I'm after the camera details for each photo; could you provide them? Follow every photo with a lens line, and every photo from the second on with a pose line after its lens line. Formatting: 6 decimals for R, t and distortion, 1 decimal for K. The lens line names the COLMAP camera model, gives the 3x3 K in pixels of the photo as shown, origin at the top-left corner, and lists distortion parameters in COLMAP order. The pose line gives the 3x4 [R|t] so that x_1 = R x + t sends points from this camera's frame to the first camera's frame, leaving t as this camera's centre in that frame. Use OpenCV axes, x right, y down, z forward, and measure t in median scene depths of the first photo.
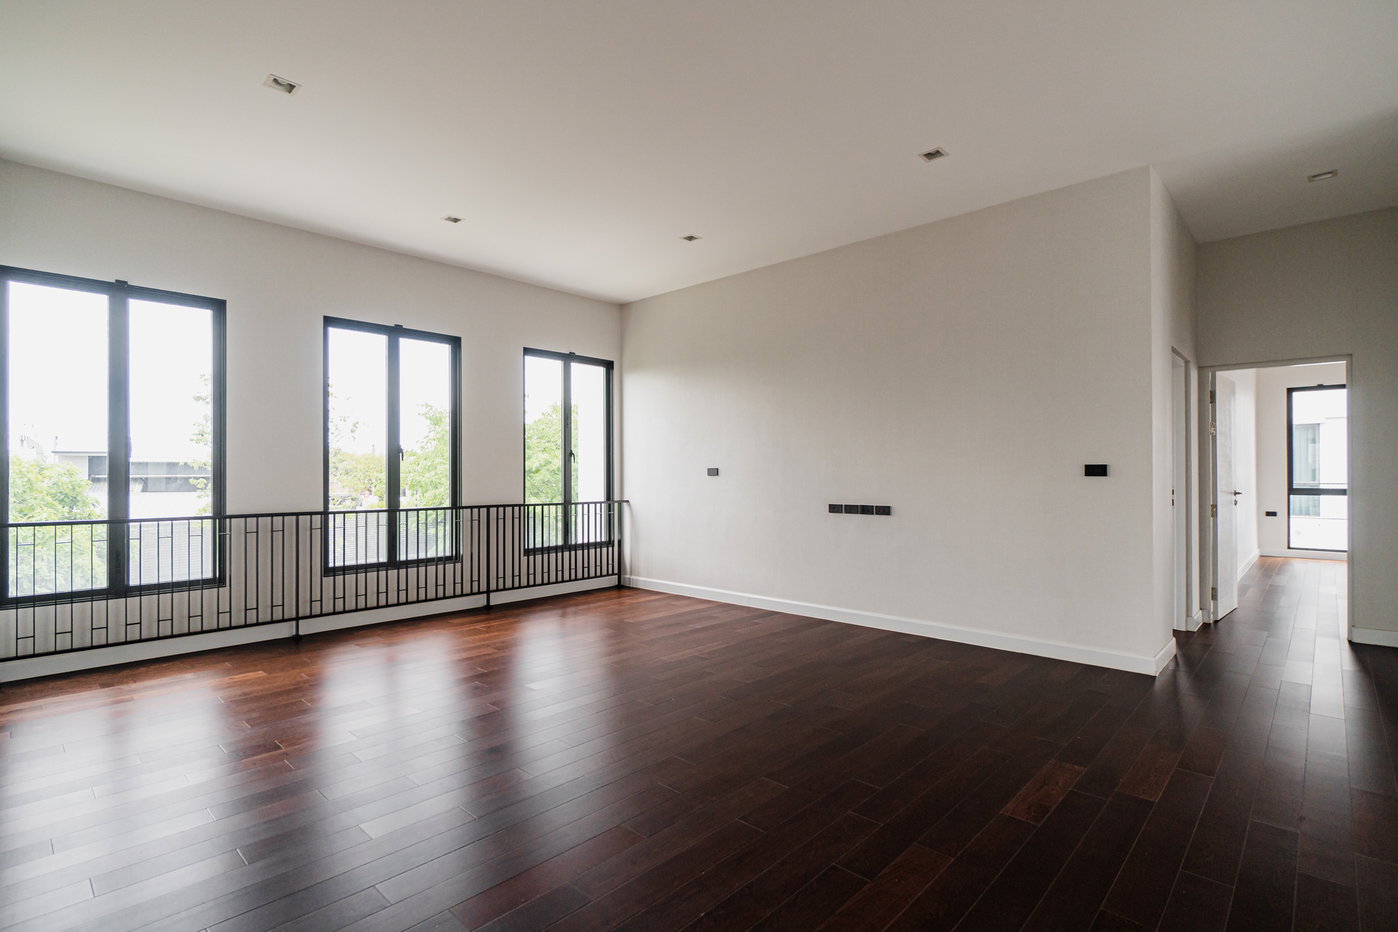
lens RADIAL K [[681.1, 0, 699.0], [0, 681.1, 466.0], [0, 0, 1]] dist [0.000333, 0.000538]
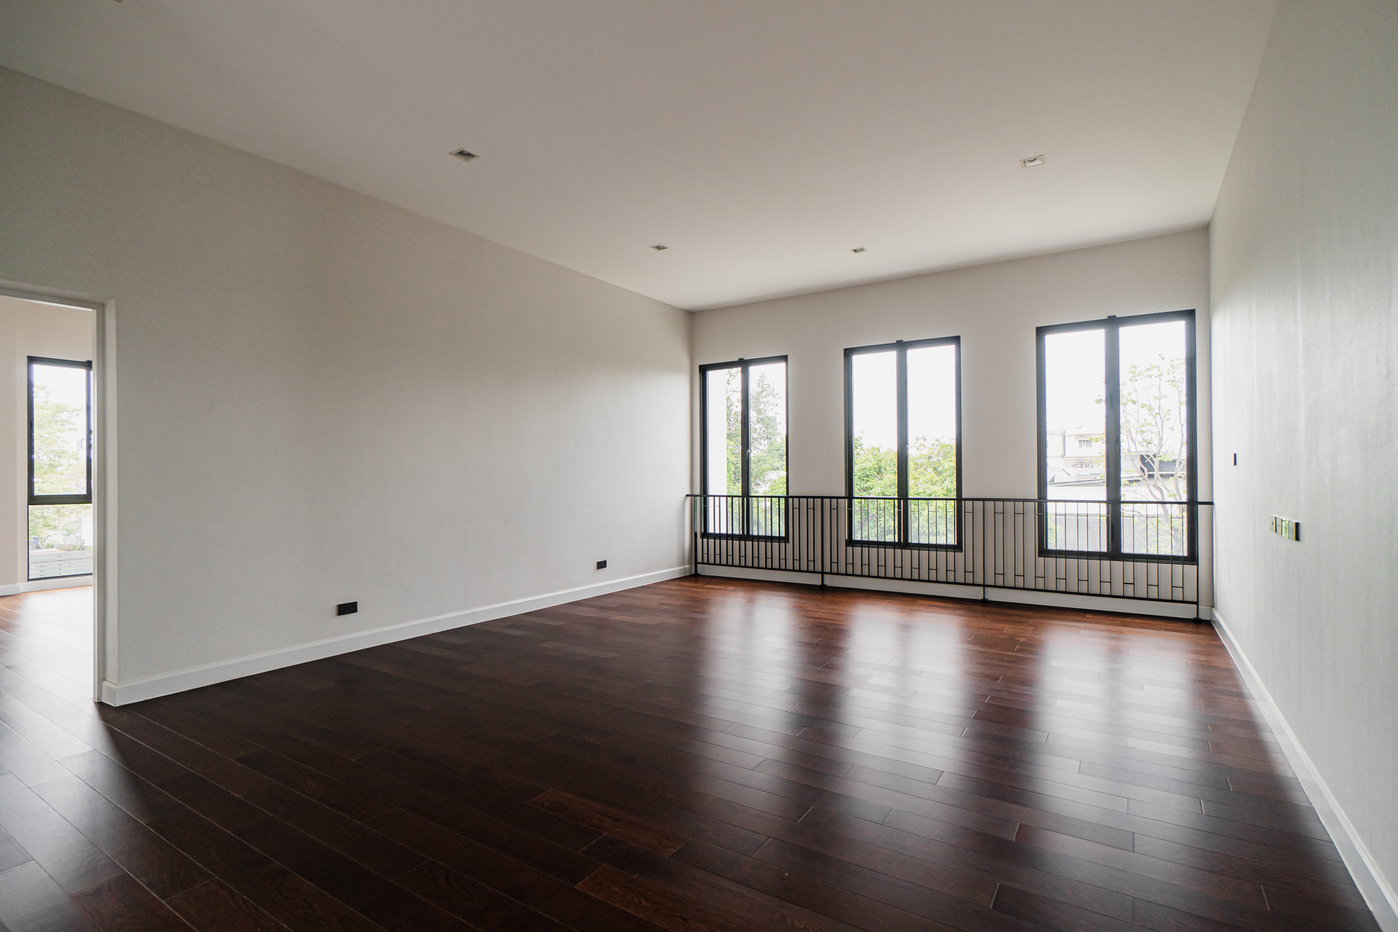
lens RADIAL K [[561.0, 0, 699.0], [0, 561.0, 466.0], [0, 0, 1]] dist [-0.000045, 0.000072]
pose [[0.261235, -0.009239, -0.965231, 0.391129], [0.022867, 0.999733, -0.003381, 0.004462], [0.965004, -0.021189, 0.261376, 0.410466]]
